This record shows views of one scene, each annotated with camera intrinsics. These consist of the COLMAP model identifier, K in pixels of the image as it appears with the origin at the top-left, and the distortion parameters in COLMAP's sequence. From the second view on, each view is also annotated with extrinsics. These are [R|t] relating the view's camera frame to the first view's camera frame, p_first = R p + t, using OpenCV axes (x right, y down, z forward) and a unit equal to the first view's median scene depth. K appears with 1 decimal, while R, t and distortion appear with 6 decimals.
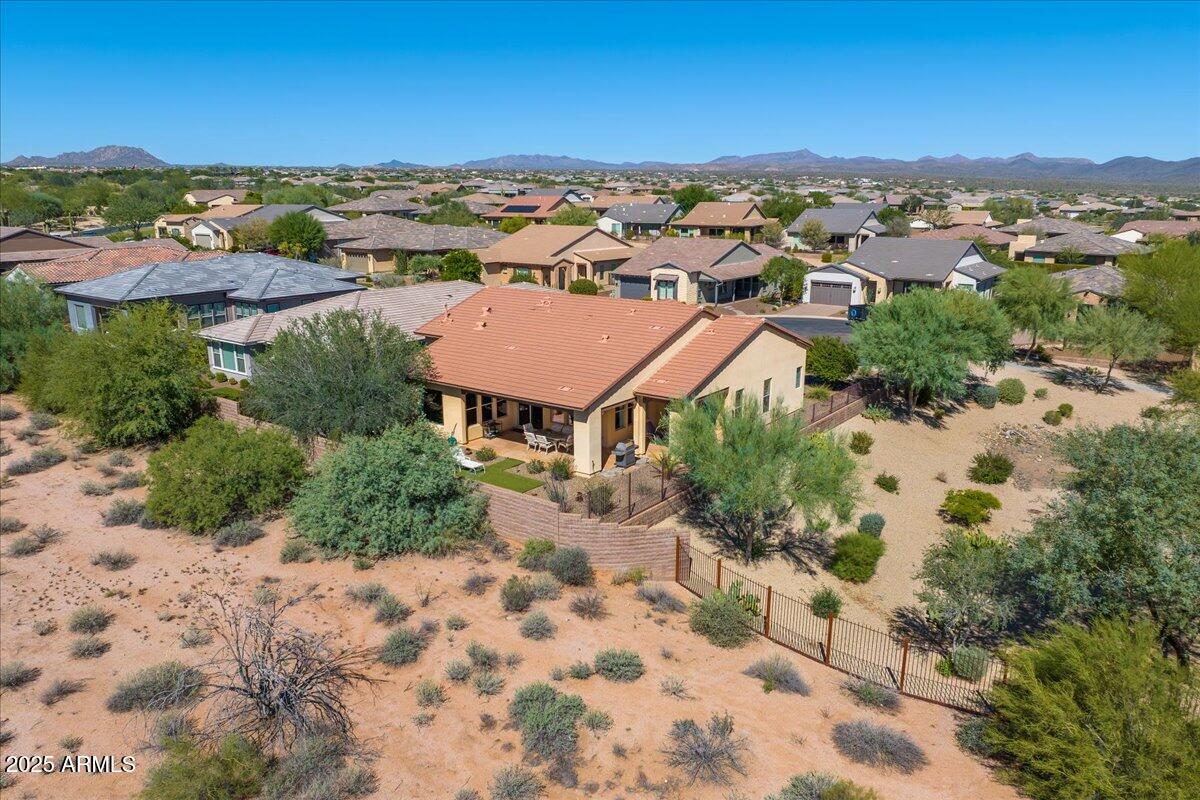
lens RADIAL K [[851.4, 0, 600.0], [0, 851.4, 400.0], [0, 0, 1]] dist [-0.038161, -0.001156]
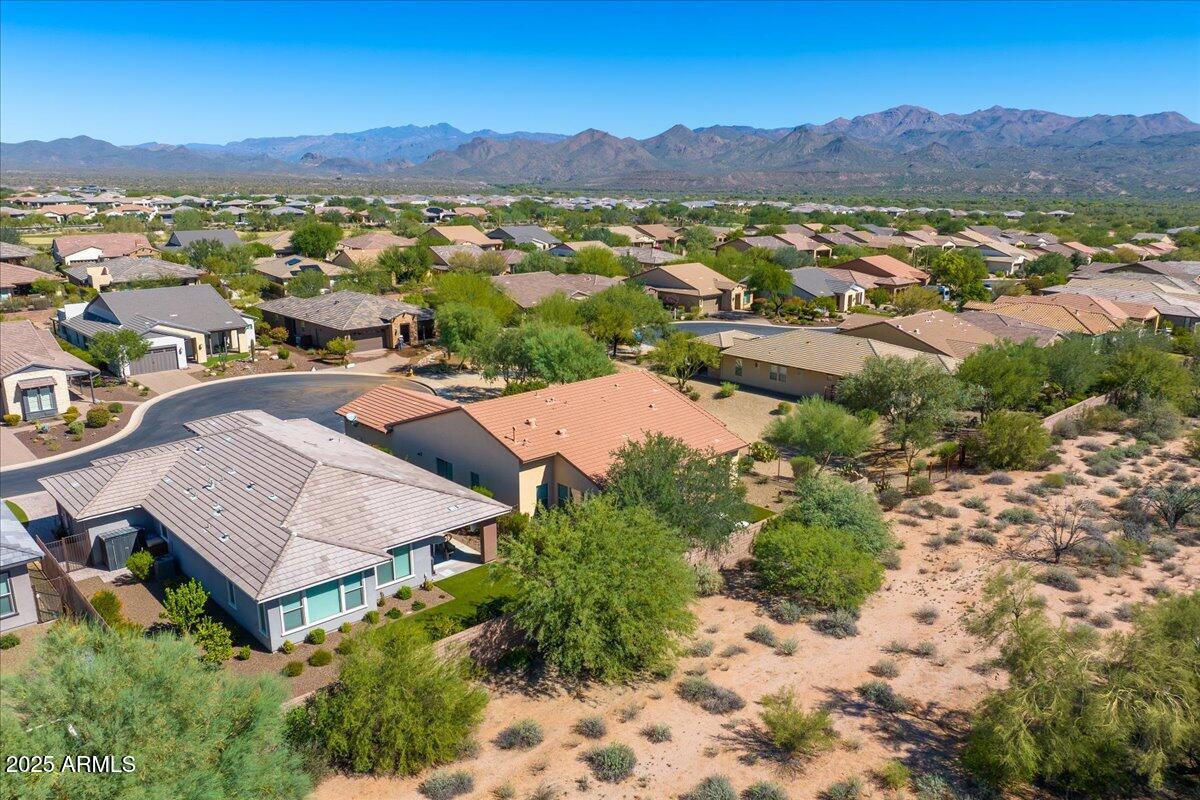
lens RADIAL K [[903.2, 0, 600.0], [0, 903.2, 400.0], [0, 0, 1]] dist [-0.038288, -0.001399]
pose [[0.179557, -0.243672, 0.953091, -1.401207], [0.234167, 0.951576, 0.199169, -0.397401], [-0.955471, 0.187421, 0.227923, 0.779814]]
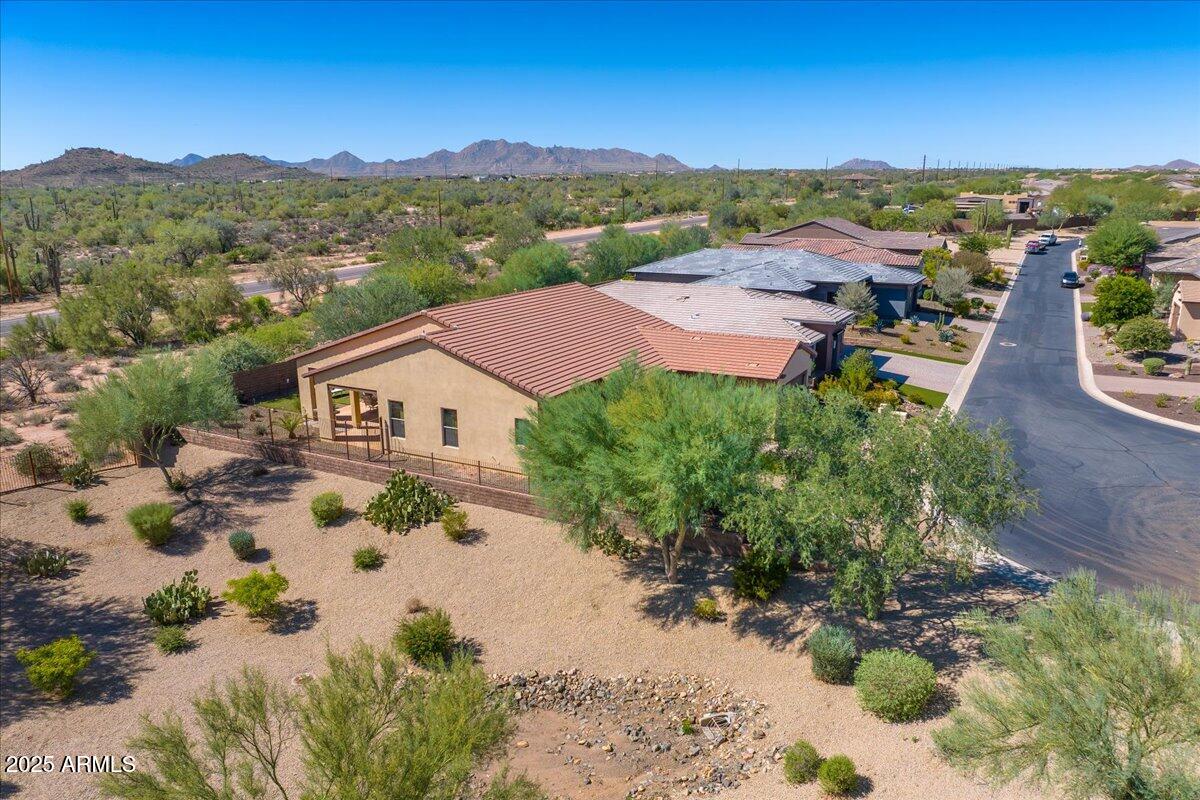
lens RADIAL K [[851.4, 0, 600.0], [0, 851.4, 400.0], [0, 0, 1]] dist [-0.038161, -0.001156]
pose [[0.145521, 0.230153, -0.962213, 1.175642], [-0.225790, 0.954625, 0.194191, -0.265119], [0.963246, 0.188999, 0.190884, 1.092509]]
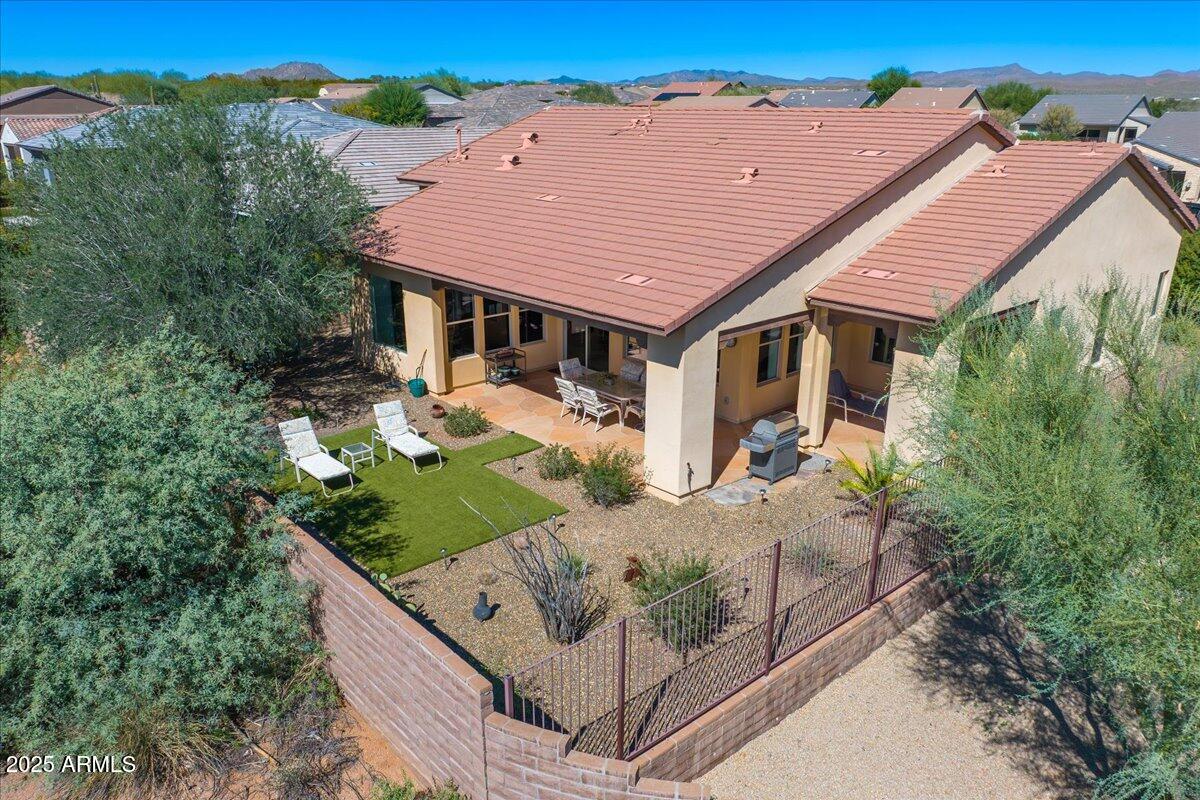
lens RADIAL K [[865.1, 0, 600.2], [0, 865.1, 416.6], [0, 0, 1]] dist [-0.002528, -0.003160]
pose [[0.981847, 0.067249, -0.177355, 0.019360], [-0.049416, 0.993441, 0.103120, 0.009451], [0.183126, -0.092484, 0.978729, 0.554518]]
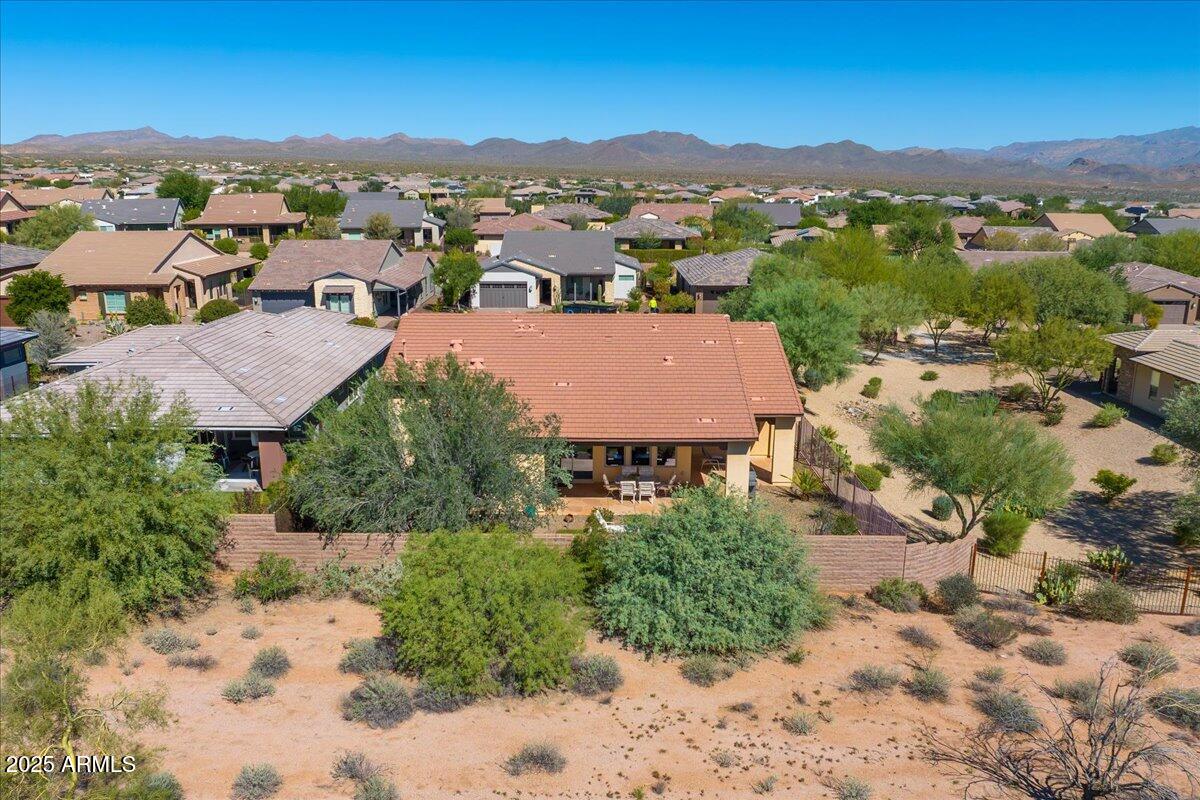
lens RADIAL K [[988.1, 0, 579.8], [0, 988.1, 398.4], [0, 0, 1]] dist [-0.037771, -0.001784]
pose [[0.810982, -0.128916, 0.570692, -0.672121], [0.140160, 0.989828, 0.024423, -0.073162], [-0.568035, 0.060182, 0.820801, 0.229106]]
